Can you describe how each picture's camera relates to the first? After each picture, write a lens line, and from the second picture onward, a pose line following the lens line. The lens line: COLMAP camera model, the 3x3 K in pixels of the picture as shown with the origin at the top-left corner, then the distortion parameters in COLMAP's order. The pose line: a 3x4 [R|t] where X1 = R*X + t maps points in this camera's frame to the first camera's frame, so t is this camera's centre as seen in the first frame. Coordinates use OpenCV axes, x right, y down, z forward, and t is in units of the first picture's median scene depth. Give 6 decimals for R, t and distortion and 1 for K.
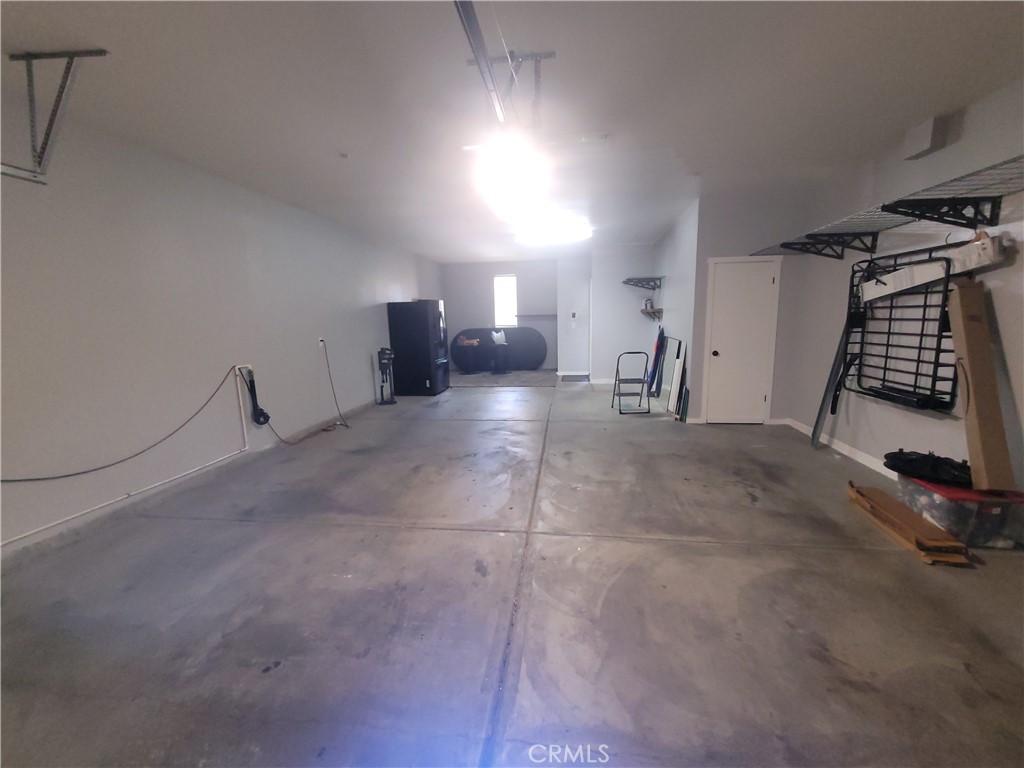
lens RADIAL K [[418.4, 0, 512.7], [0, 418.4, 384.3], [0, 0, 1]] dist [-0.001787, -0.000376]
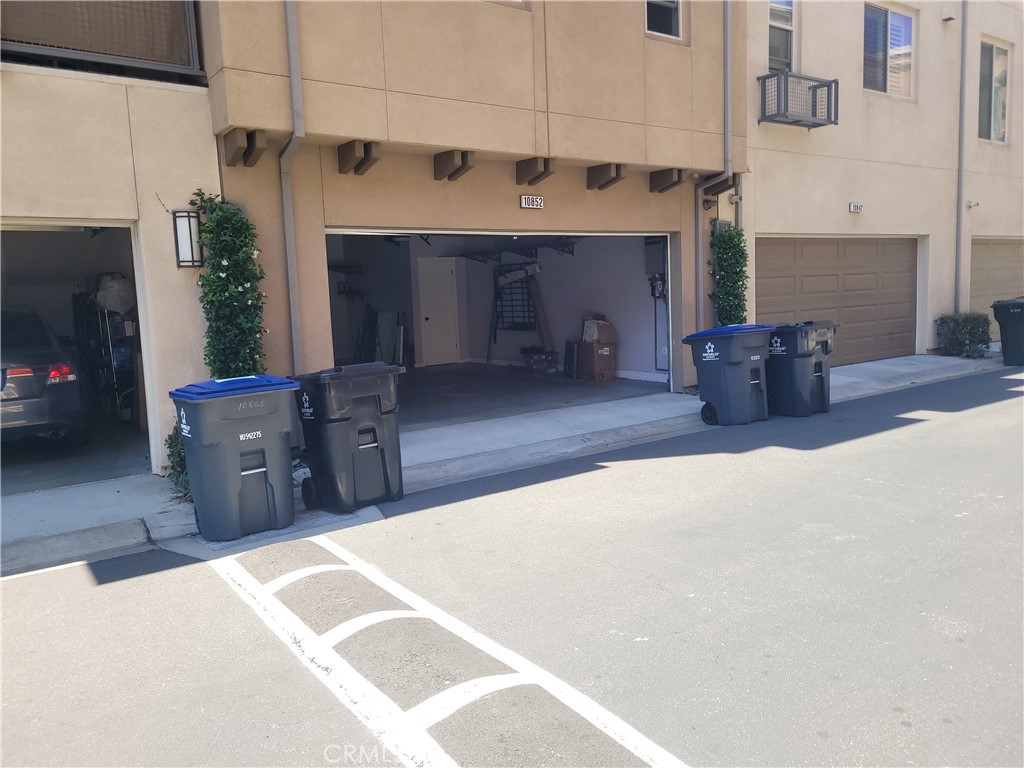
lens RADIAL K [[770.9, 0, 511.1], [0, 770.9, 383.5], [0, 0, 1]] dist [0.000018, 0.000006]
pose [[0.722308, -0.092399, 0.685371, -1.789705], [0.138066, 0.990350, -0.011991, 0.337668], [-0.677650, 0.103288, 0.728095, -1.773534]]
